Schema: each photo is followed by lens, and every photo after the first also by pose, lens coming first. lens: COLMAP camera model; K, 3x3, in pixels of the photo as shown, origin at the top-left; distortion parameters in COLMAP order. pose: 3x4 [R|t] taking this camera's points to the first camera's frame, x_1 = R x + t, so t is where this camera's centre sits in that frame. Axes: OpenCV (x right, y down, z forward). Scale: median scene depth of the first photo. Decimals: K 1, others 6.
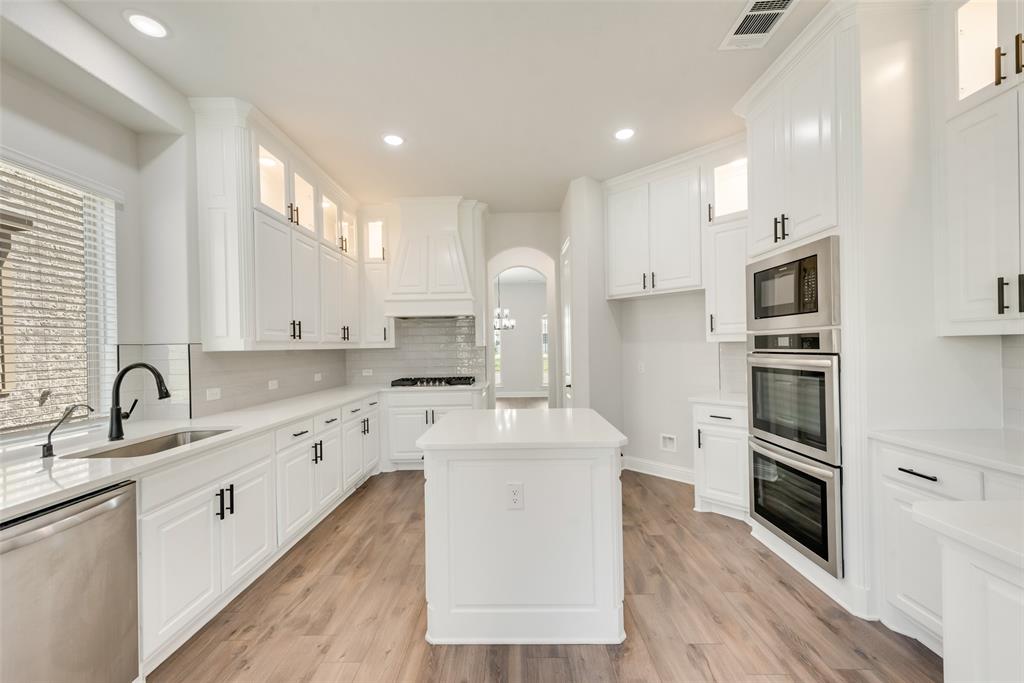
lens RADIAL K [[404.8, 0, 511.5], [0, 404.8, 347.0], [0, 0, 1]] dist [0.021815, 0.000238]
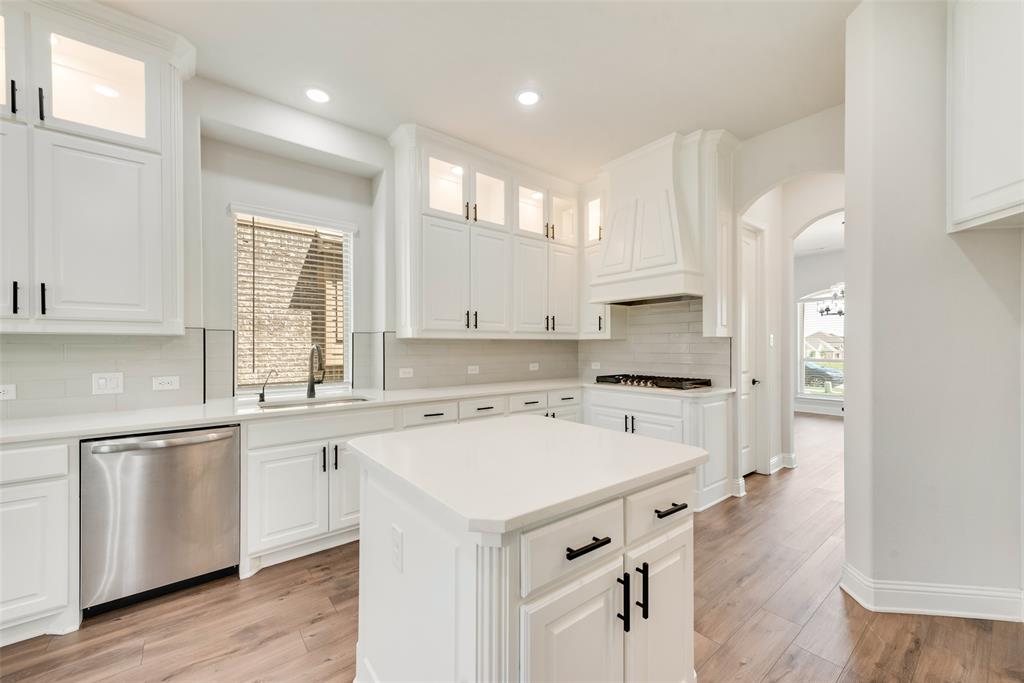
lens RADIAL K [[404.8, 0, 513.6], [0, 404.8, 347.2], [0, 0, 1]] dist [0.021815, 0.000238]
pose [[0.634713, 0.018290, -0.772532, 0.272908], [-0.011385, 0.999833, 0.014317, 0.010467], [0.772664, -0.000292, 0.634815, 0.304440]]
